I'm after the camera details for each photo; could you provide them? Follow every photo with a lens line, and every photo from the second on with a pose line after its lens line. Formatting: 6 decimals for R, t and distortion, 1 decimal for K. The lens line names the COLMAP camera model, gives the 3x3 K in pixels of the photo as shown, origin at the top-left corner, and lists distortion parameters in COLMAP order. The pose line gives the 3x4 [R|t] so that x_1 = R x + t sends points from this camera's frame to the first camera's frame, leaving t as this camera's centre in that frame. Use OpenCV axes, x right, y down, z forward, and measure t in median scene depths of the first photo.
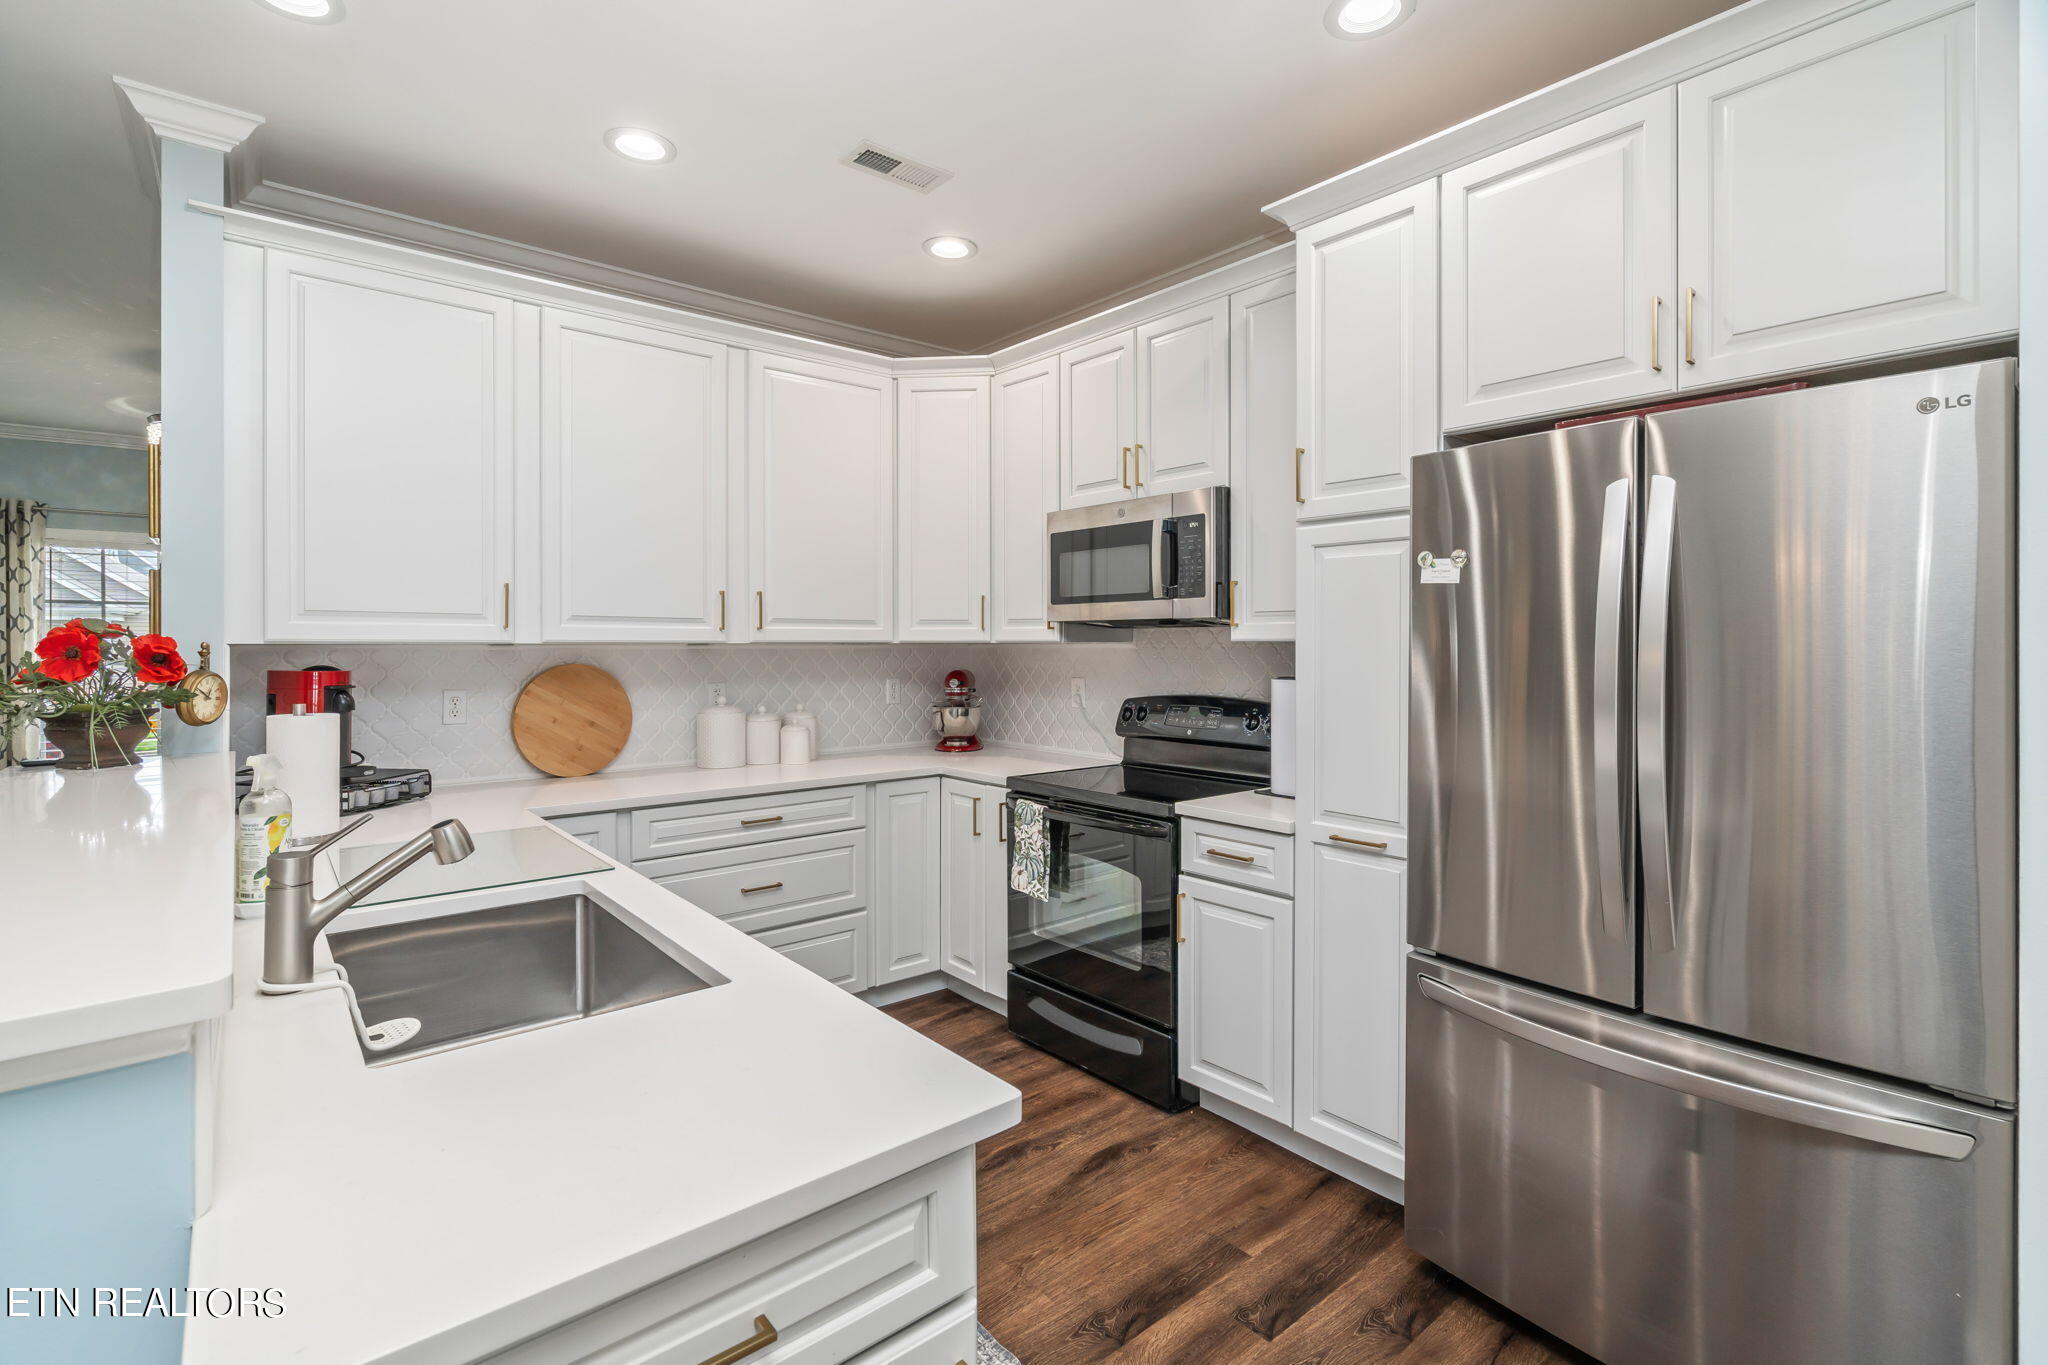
lens RADIAL K [[933.6, 0, 1018.8], [0, 933.6, 644.3], [0, 0, 1]] dist [-0.002554, 0.000087]
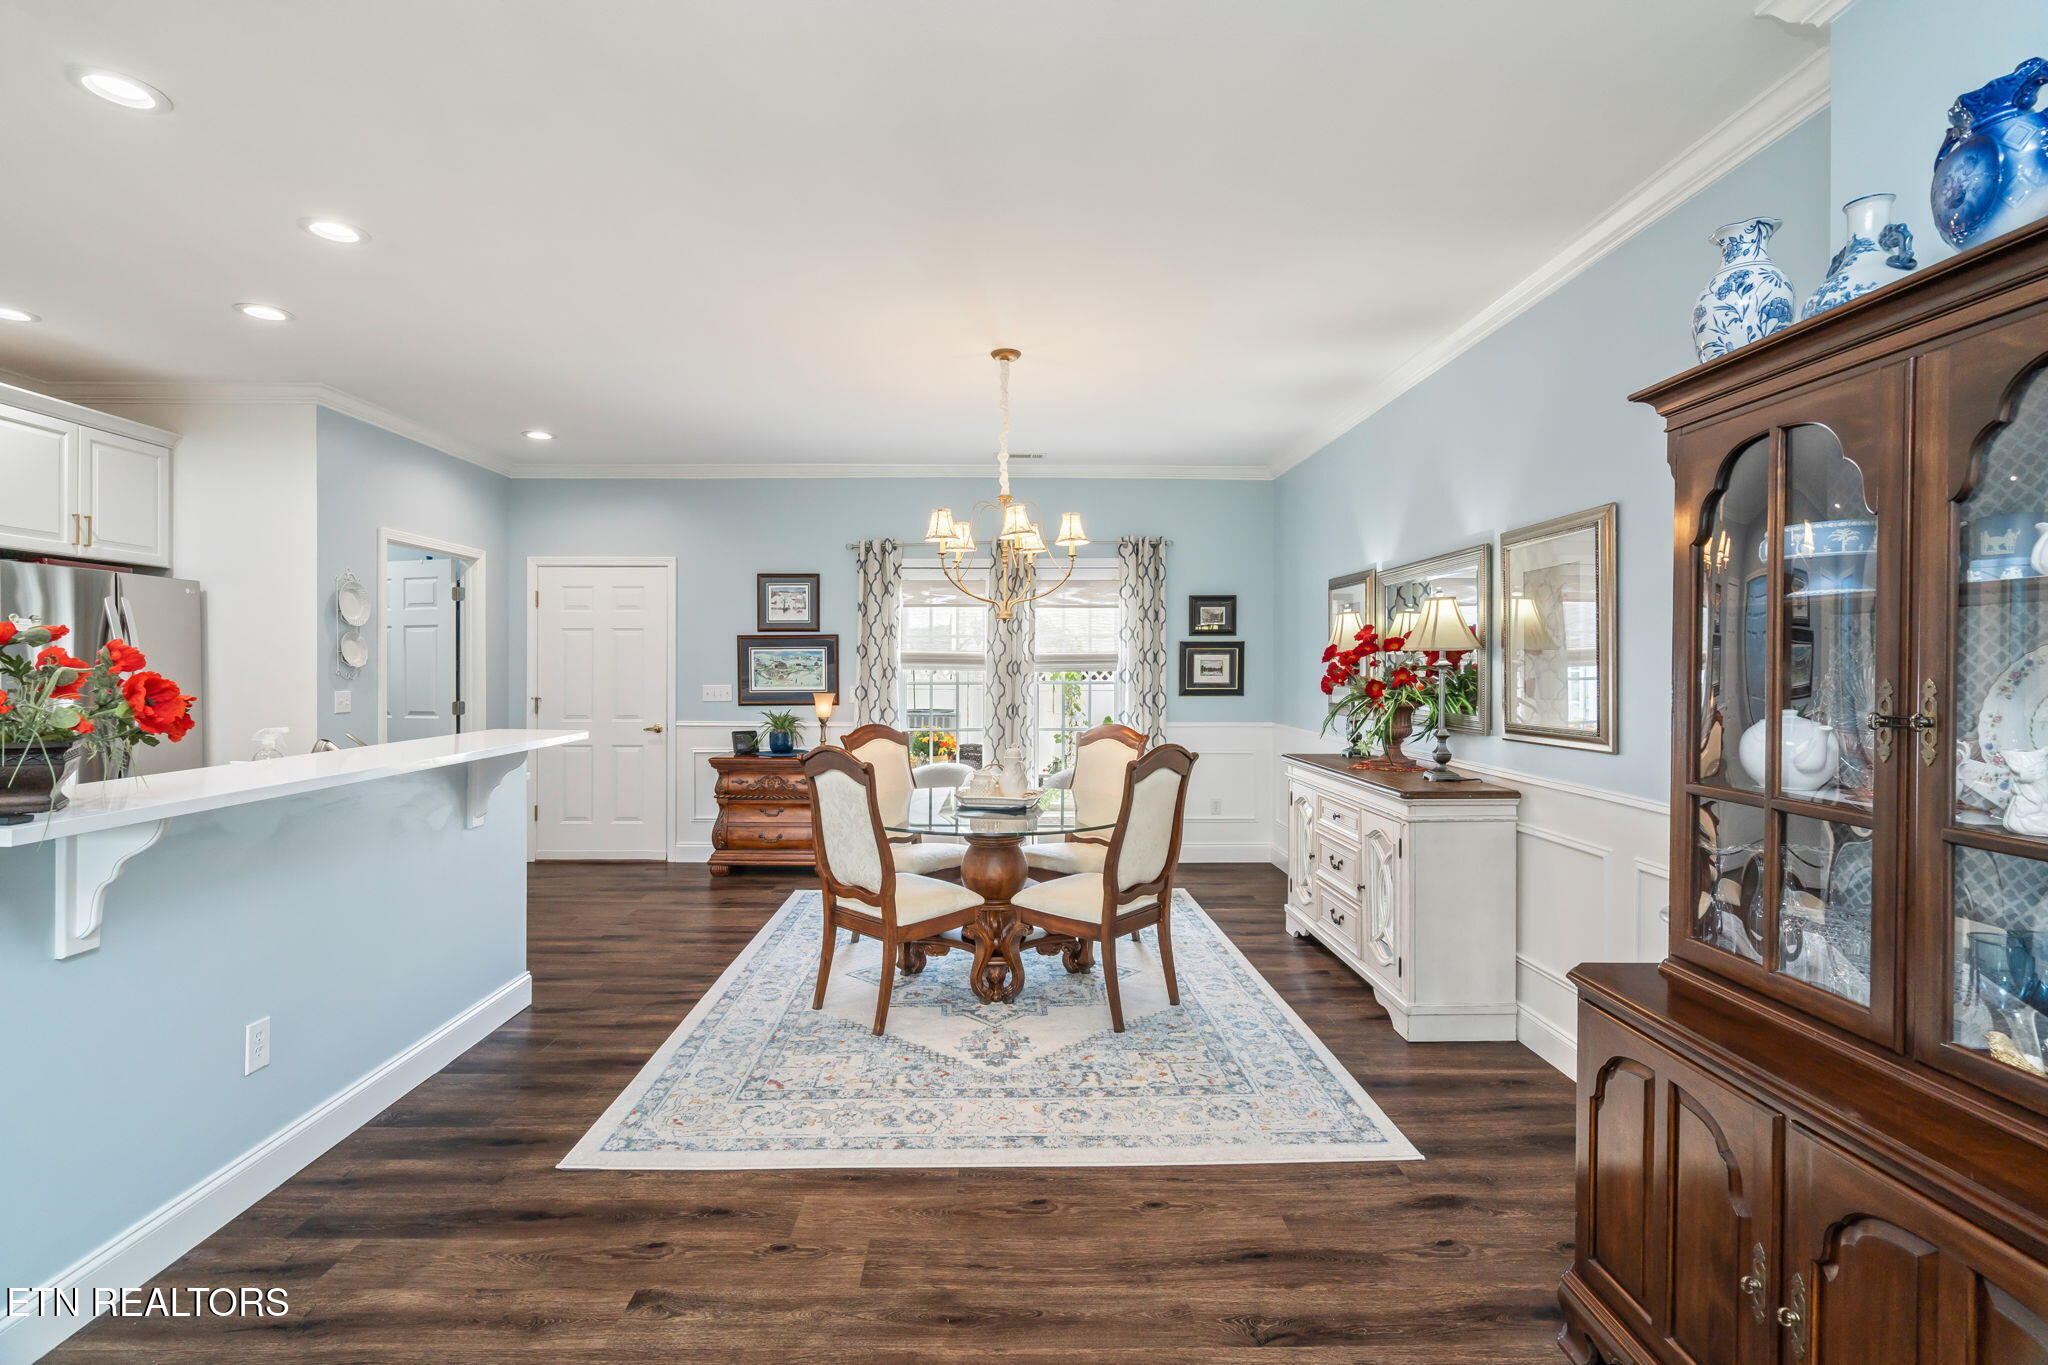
lens RADIAL K [[937.1, 0, 985.5], [0, 937.1, 676.8], [0, 0, 1]] dist [-0.000951, -0.000046]
pose [[-0.755966, -0.005886, 0.654584, -1.469944], [-0.001346, 0.999971, 0.007438, 0.009966], [-0.654609, 0.004742, -0.755953, 0.732033]]
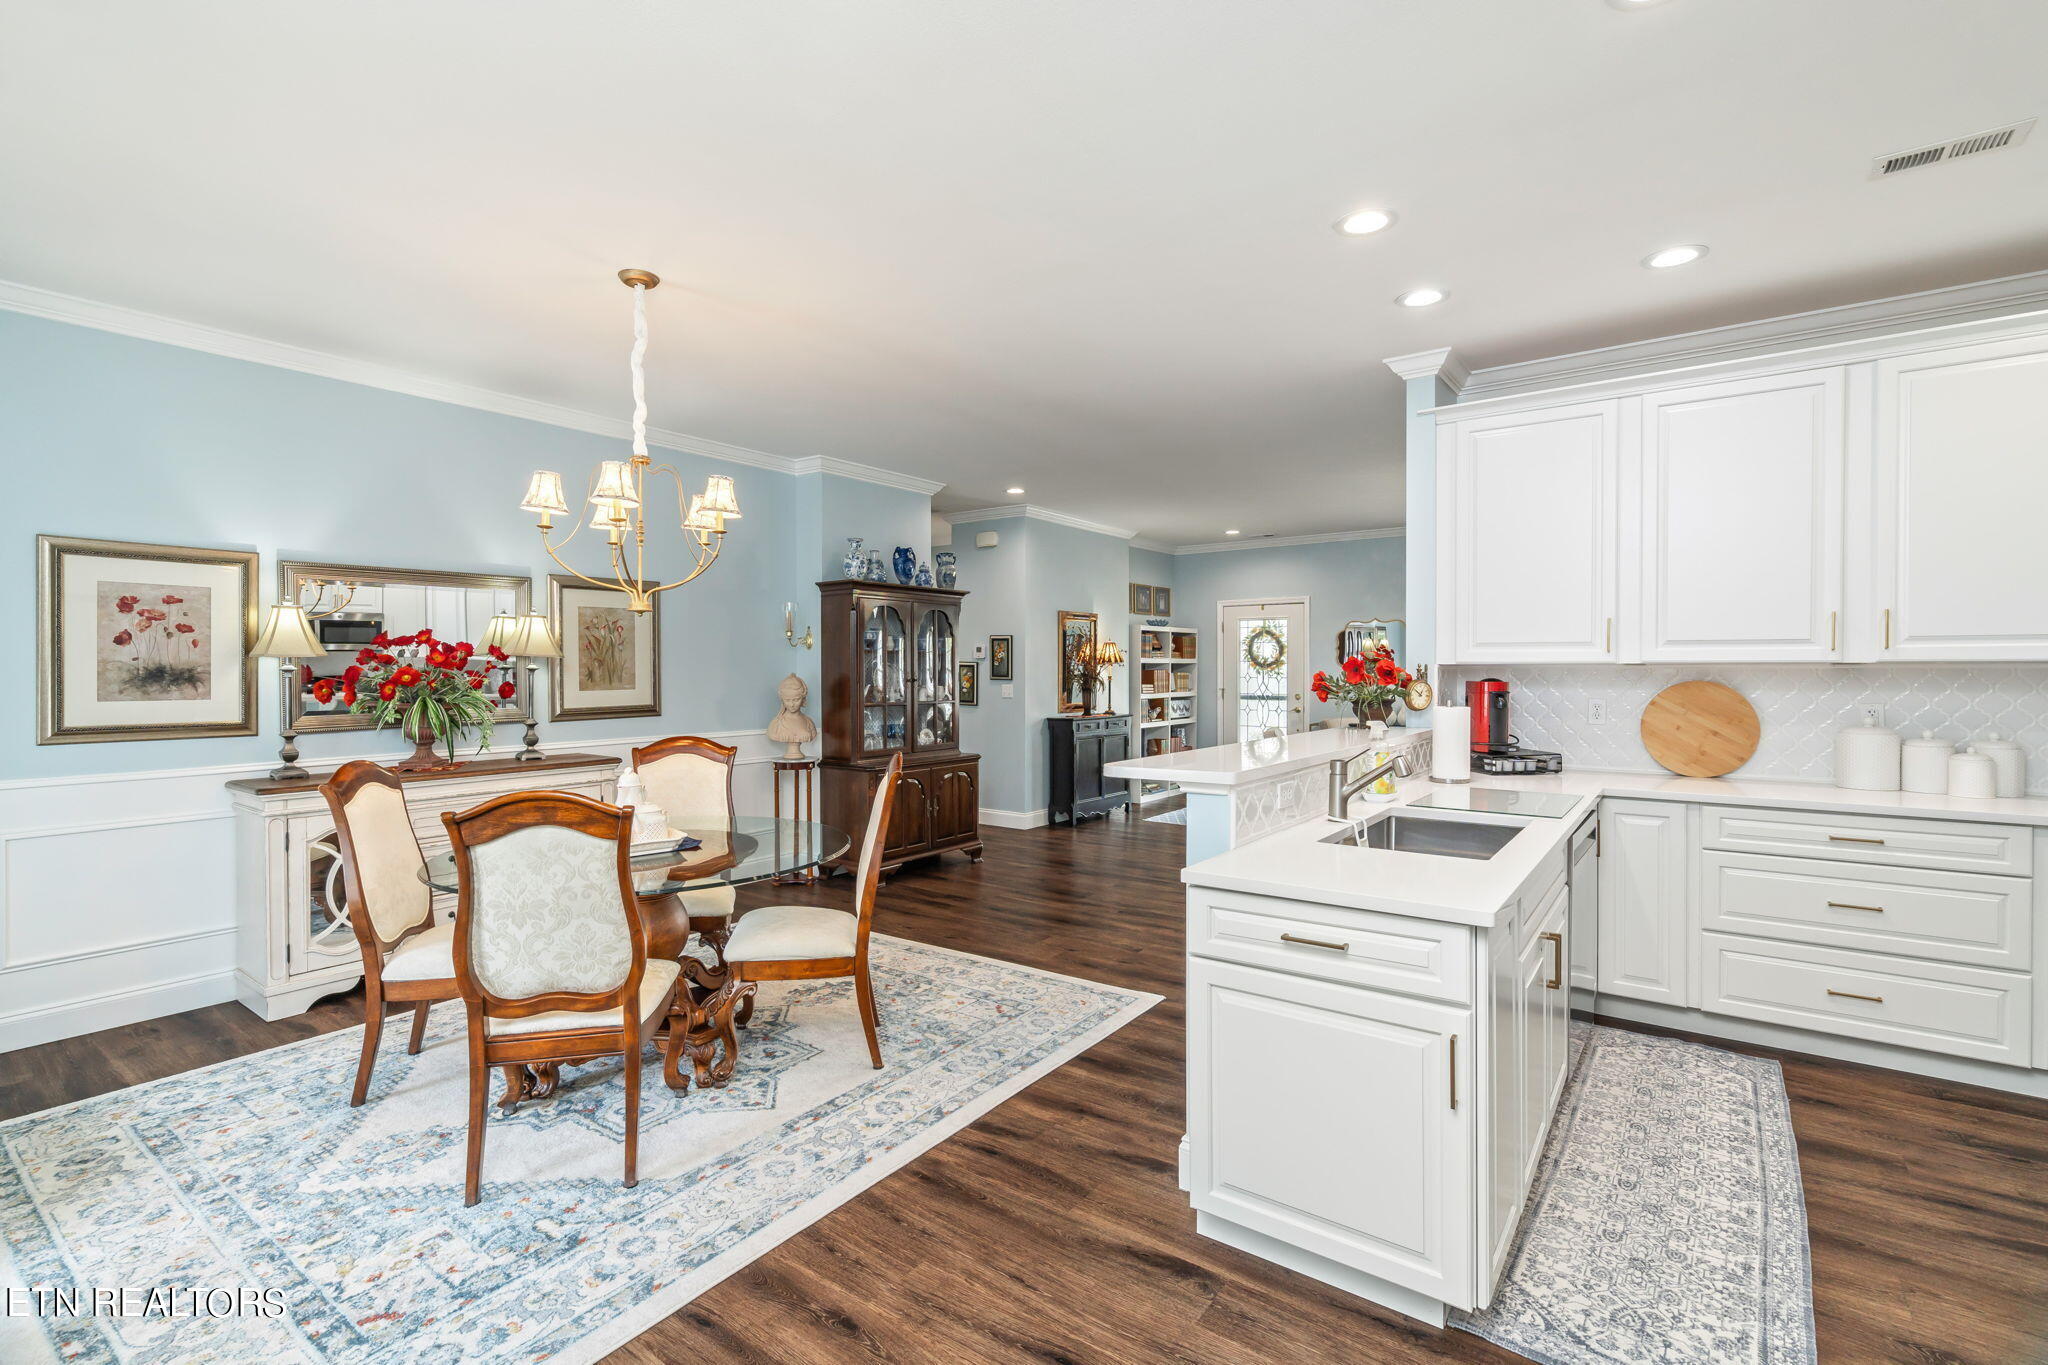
lens RADIAL K [[926.2, 0, 1048.4], [0, 926.2, 687.6], [0, 0, 1]] dist [-0.002785, 0.000736]
pose [[0.258963, 0.022655, -0.965621, 0.460613], [0.002489, 0.999706, 0.024122, -0.000722], [0.965884, -0.008650, 0.258831, -0.092766]]
